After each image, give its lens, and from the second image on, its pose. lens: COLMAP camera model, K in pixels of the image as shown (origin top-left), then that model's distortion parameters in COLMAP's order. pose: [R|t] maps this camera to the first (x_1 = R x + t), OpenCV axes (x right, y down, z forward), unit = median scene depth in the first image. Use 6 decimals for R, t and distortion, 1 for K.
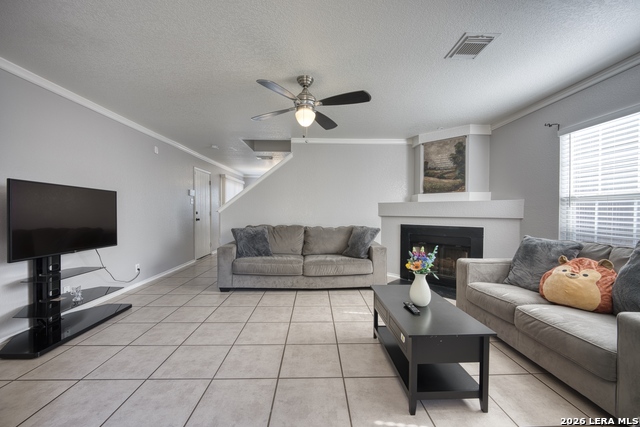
lens RADIAL K [[257.3, 0, 321.7], [0, 257.3, 212.0], [0, 0, 1]] dist [-0.007732, -0.000430]
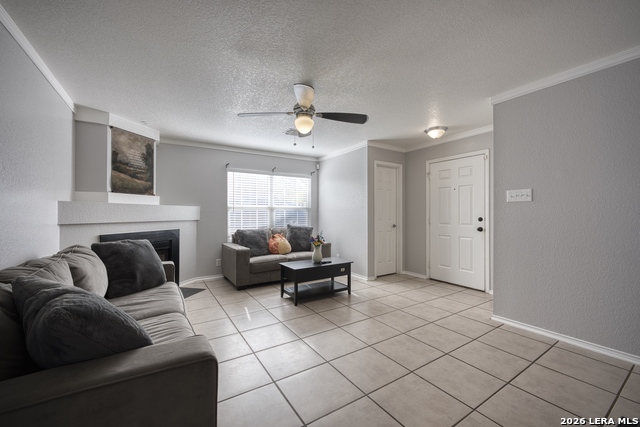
lens RADIAL K [[257.3, 0, 321.5], [0, 257.3, 211.8], [0, 0, 1]] dist [-0.007732, -0.000430]
pose [[-0.513760, 0.004565, 0.857922, -0.639813], [0.005954, 0.999981, -0.001755, -0.010336], [-0.857914, 0.004207, -0.513777, 0.956885]]
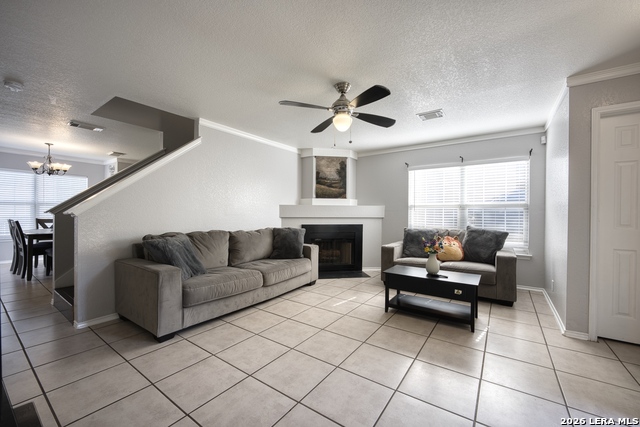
lens RADIAL K [[257.3, 0, 321.2], [0, 257.3, 211.9], [0, 0, 1]] dist [-0.007732, -0.000430]
pose [[0.599961, 0.002246, 0.800026, -0.610106], [0.002215, 0.999988, -0.004469, -0.003180], [-0.800026, 0.004453, 0.599948, 0.292627]]
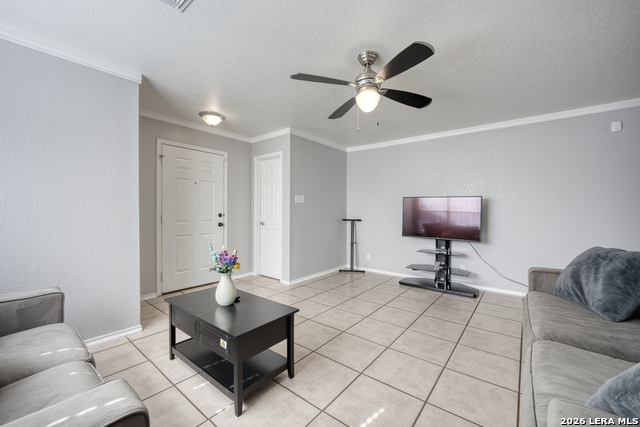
lens RADIAL K [[257.3, 0, 321.8], [0, 257.3, 215.0], [0, 0, 1]] dist [-0.007732, -0.000430]
pose [[-0.643173, 0.001592, -0.765720, 0.437435], [-0.014098, 0.999804, 0.013920, -0.001389], [0.765592, 0.019748, -0.643024, 0.928017]]
